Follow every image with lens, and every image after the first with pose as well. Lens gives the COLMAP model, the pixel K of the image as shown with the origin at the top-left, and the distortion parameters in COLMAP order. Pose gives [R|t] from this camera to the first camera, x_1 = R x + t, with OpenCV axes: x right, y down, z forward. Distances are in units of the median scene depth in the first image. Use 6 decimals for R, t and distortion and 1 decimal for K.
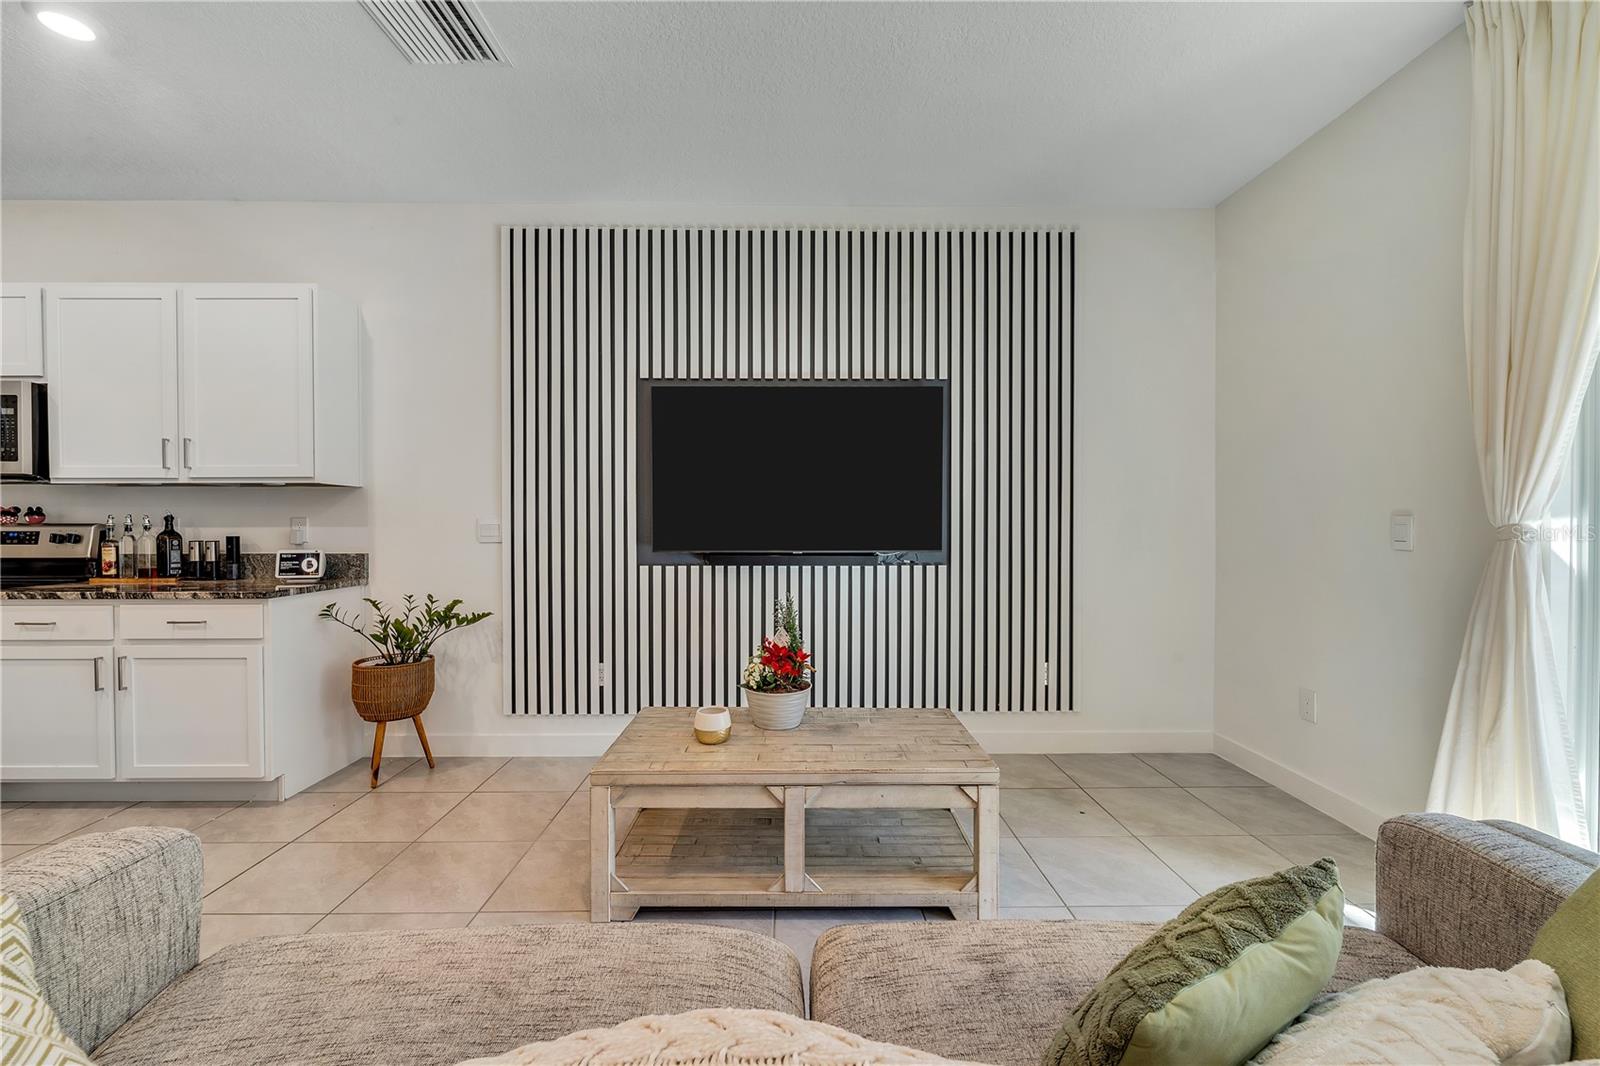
lens RADIAL K [[654.3, 0, 794.0], [0, 654.3, 533.1], [0, 0, 1]] dist [0.003384, -0.001921]
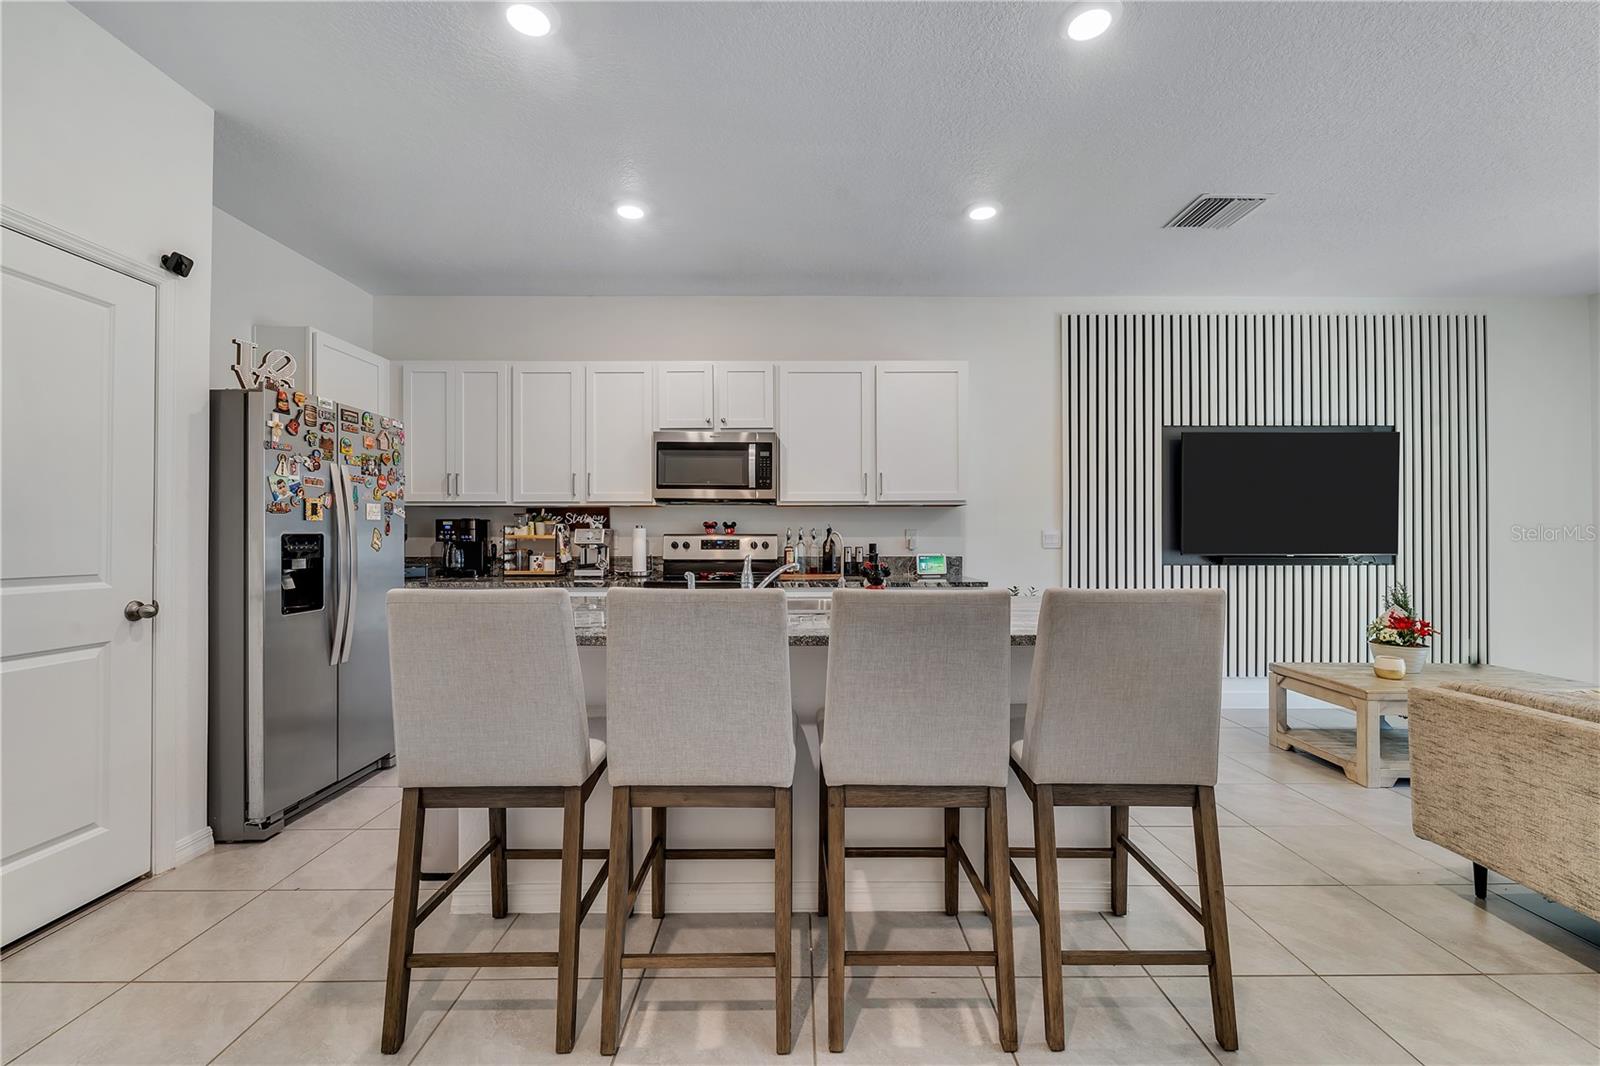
lens RADIAL K [[654.3, 0, 802.5], [0, 654.3, 534.2], [0, 0, 1]] dist [0.003384, -0.001921]
pose [[0.999965, -0.000592, -0.008303, -1.001840], [0.000466, 0.999886, -0.015088, 0.006104], [0.008311, 0.015084, 0.999852, -0.357077]]
